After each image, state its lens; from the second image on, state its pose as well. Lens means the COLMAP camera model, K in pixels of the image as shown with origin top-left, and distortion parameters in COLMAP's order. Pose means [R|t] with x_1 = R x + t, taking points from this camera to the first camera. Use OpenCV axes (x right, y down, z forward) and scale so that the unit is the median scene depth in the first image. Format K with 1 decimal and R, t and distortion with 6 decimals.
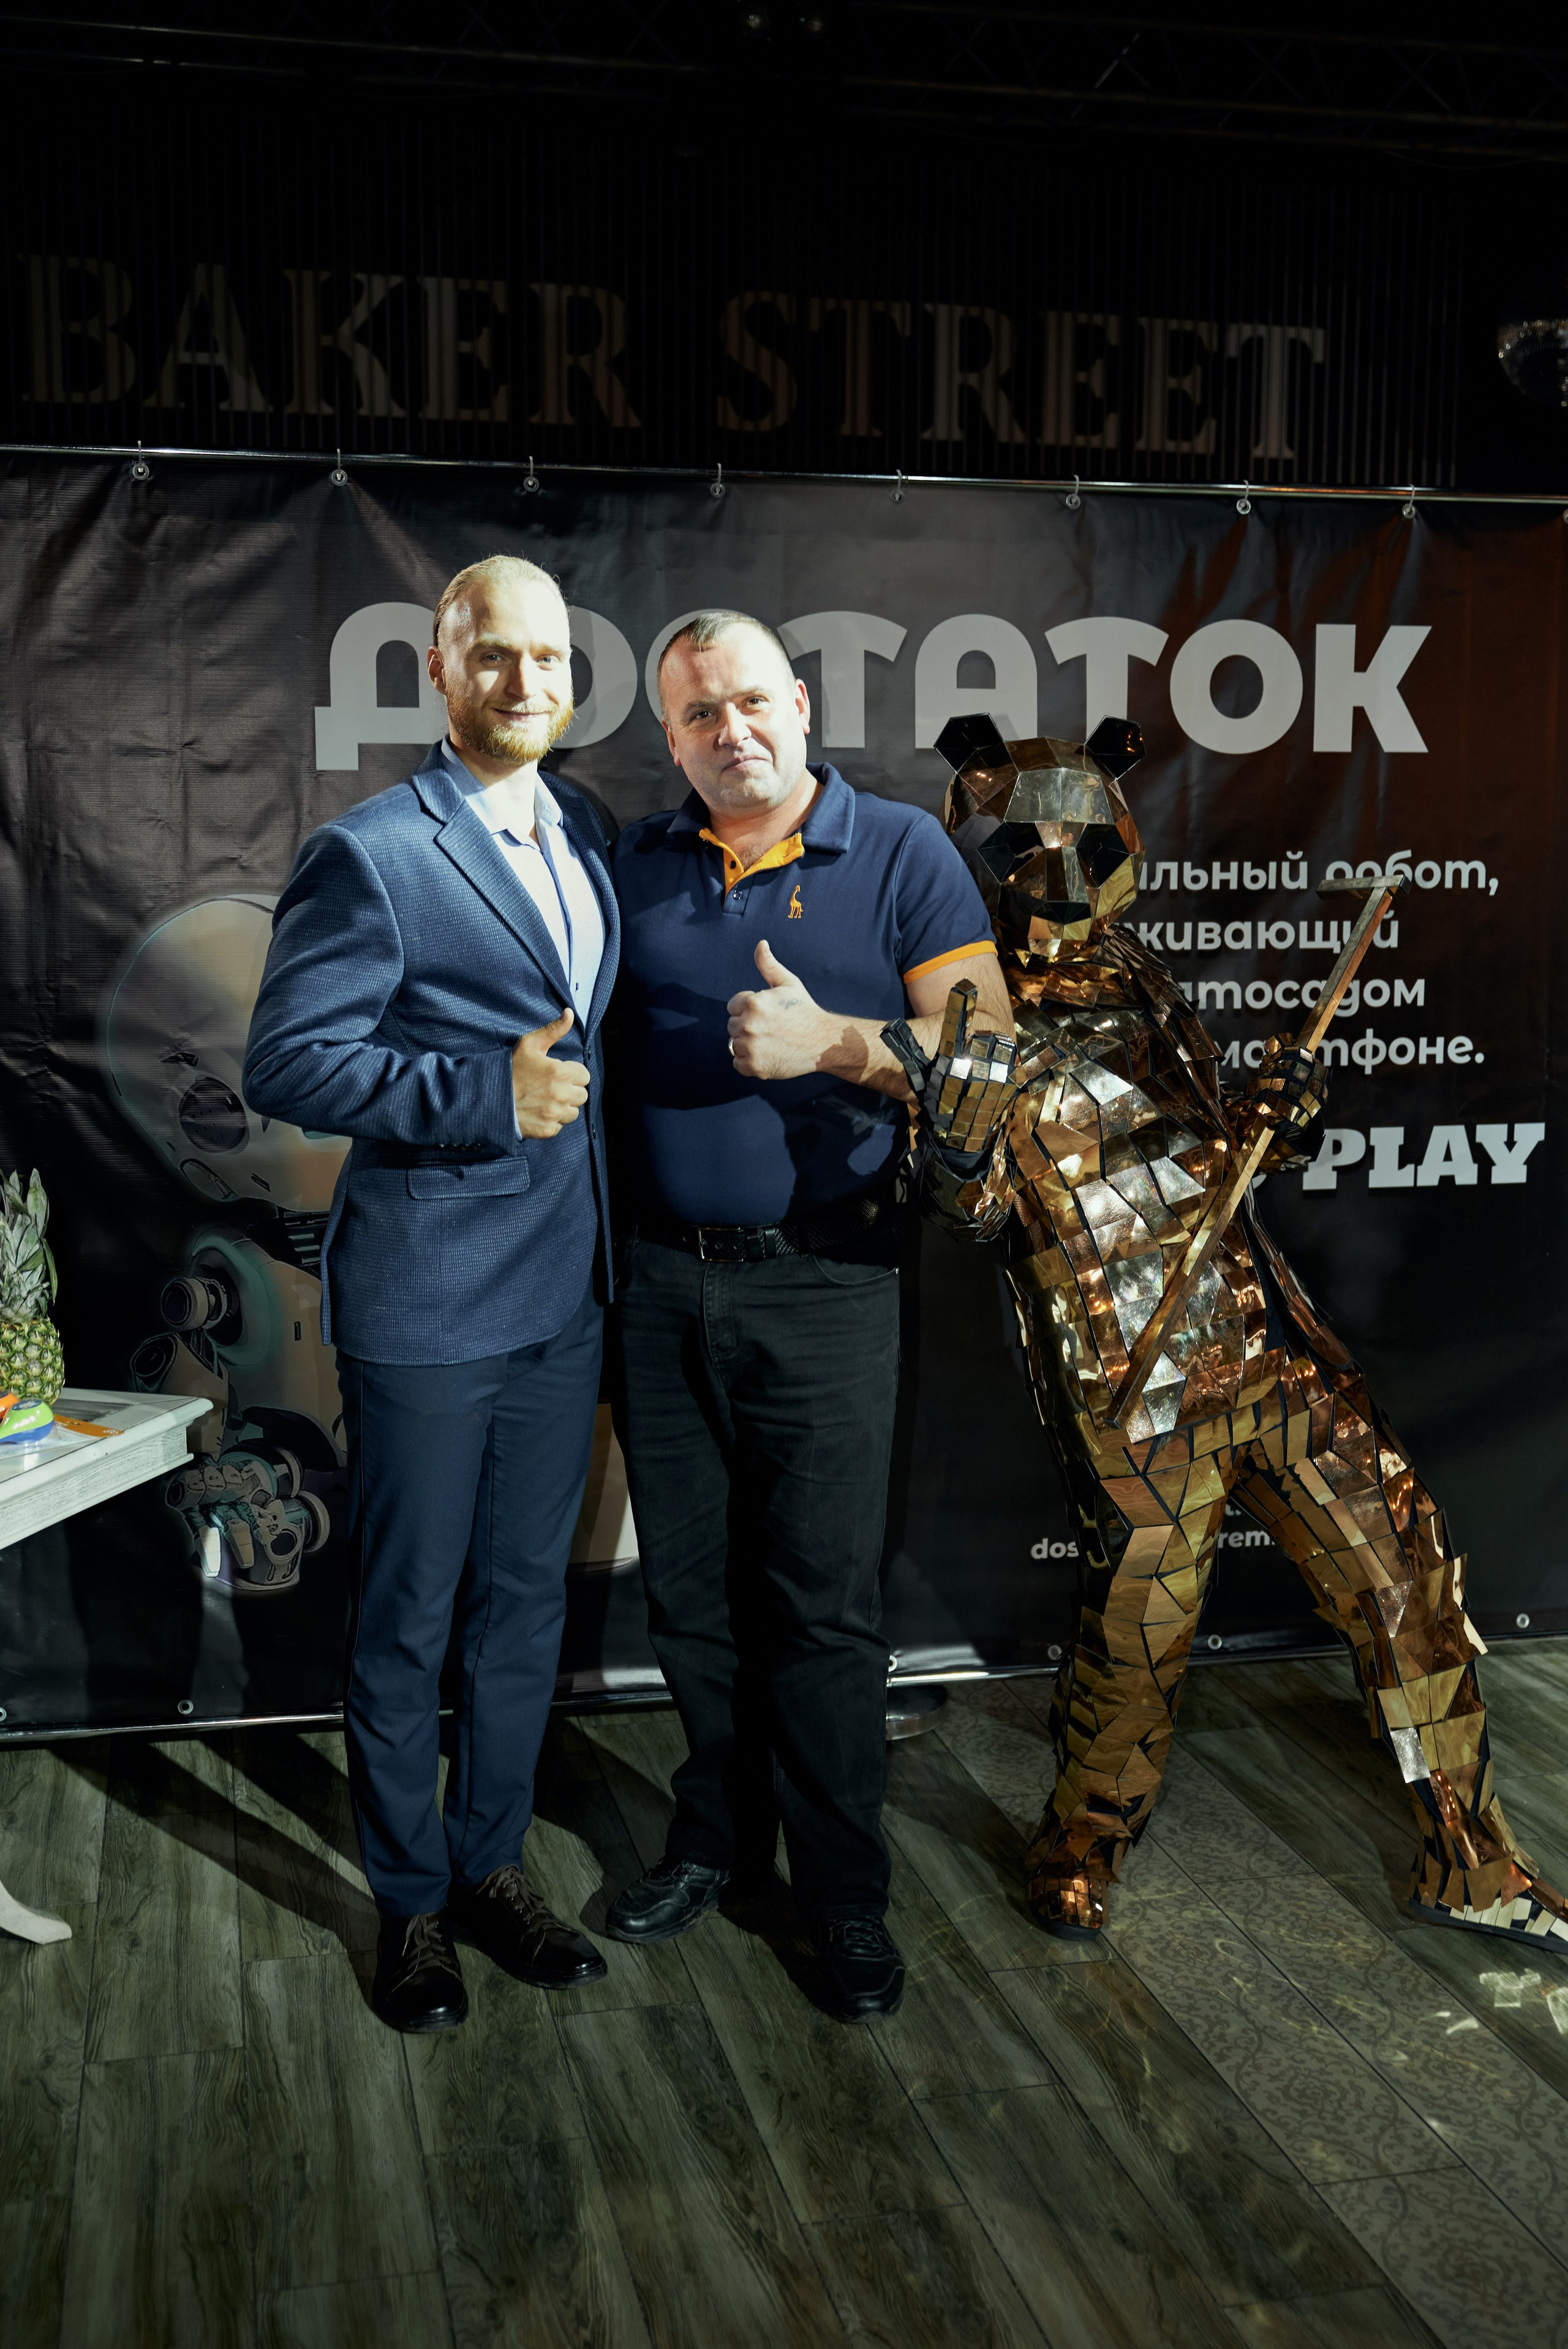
lens RADIAL K [[2505.7, 0, 748.4], [0, 2505.7, 1175.3], [0, 0, 1]] dist [-0.026451, 0.000000]
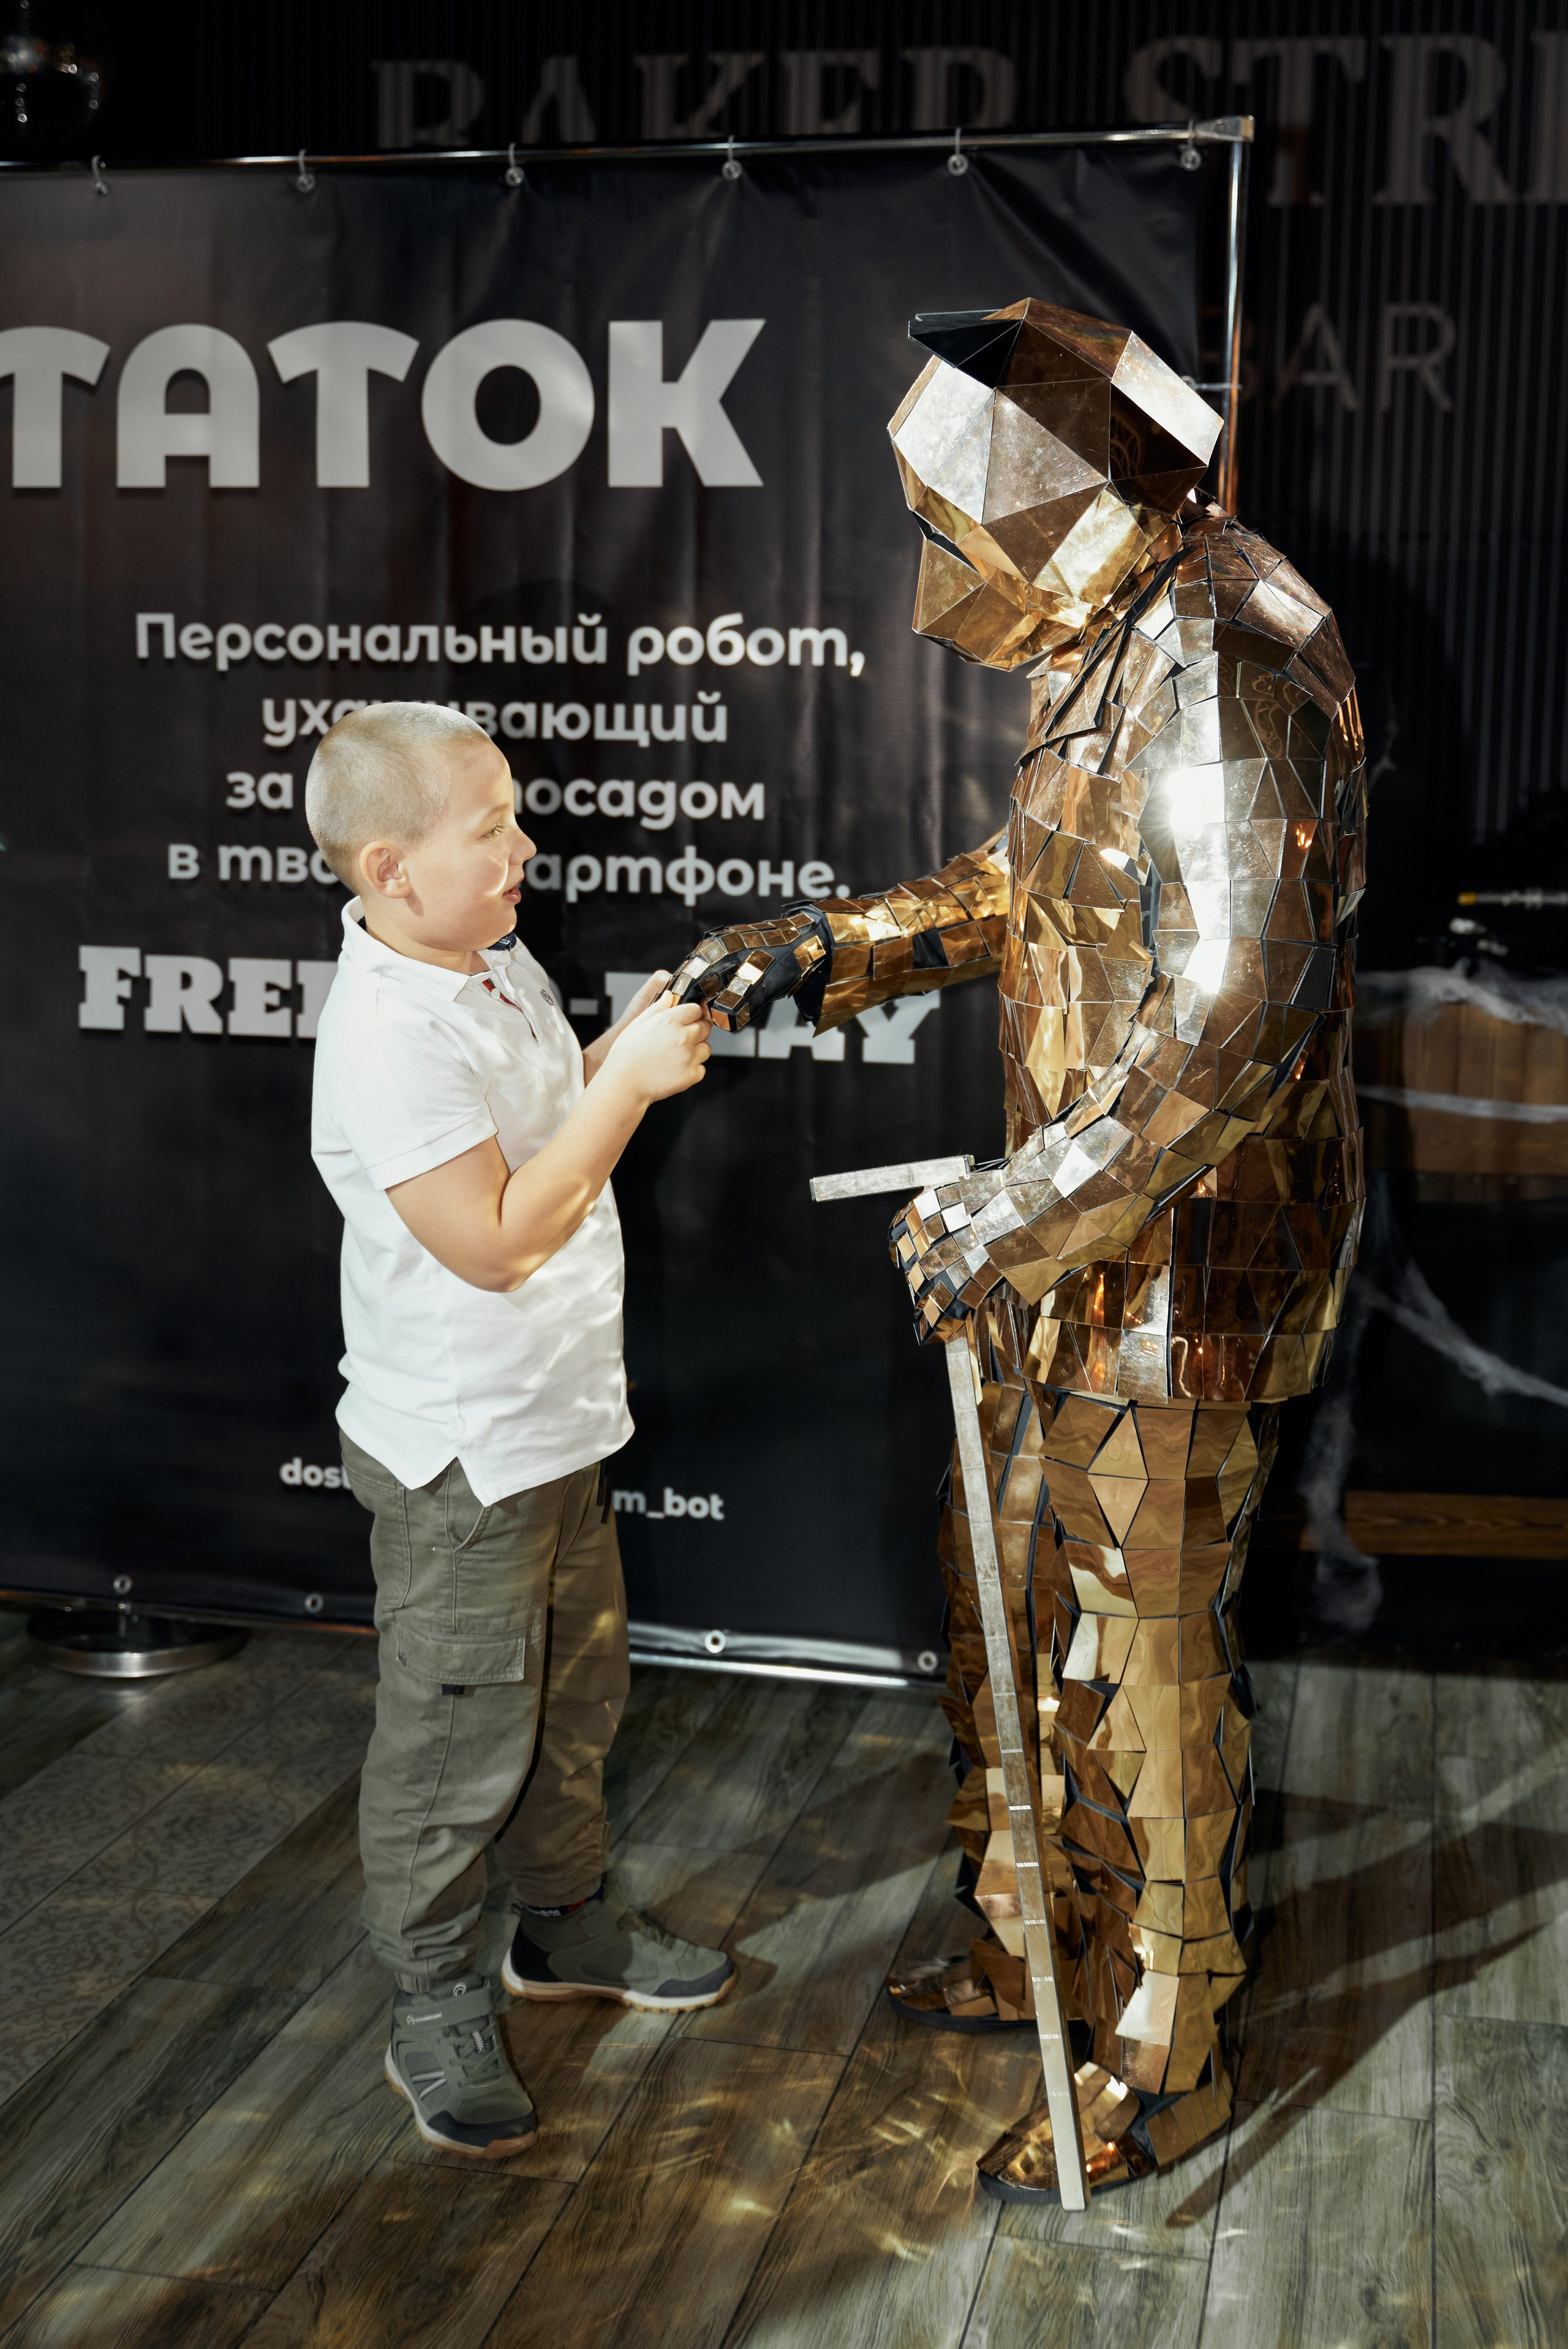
lens RADIAL K [[2813.4, 0, 767.3], [0, 2813.4, 1002.8], [0, 0, 1]] dist [0.018460, 0.000000]
pose [[0.910654, 0.056064, -0.409347, 0.634588], [-0.074703, 0.996764, -0.029671, 0.013437], [0.406359, 0.057599, 0.911896, 0.226321]]
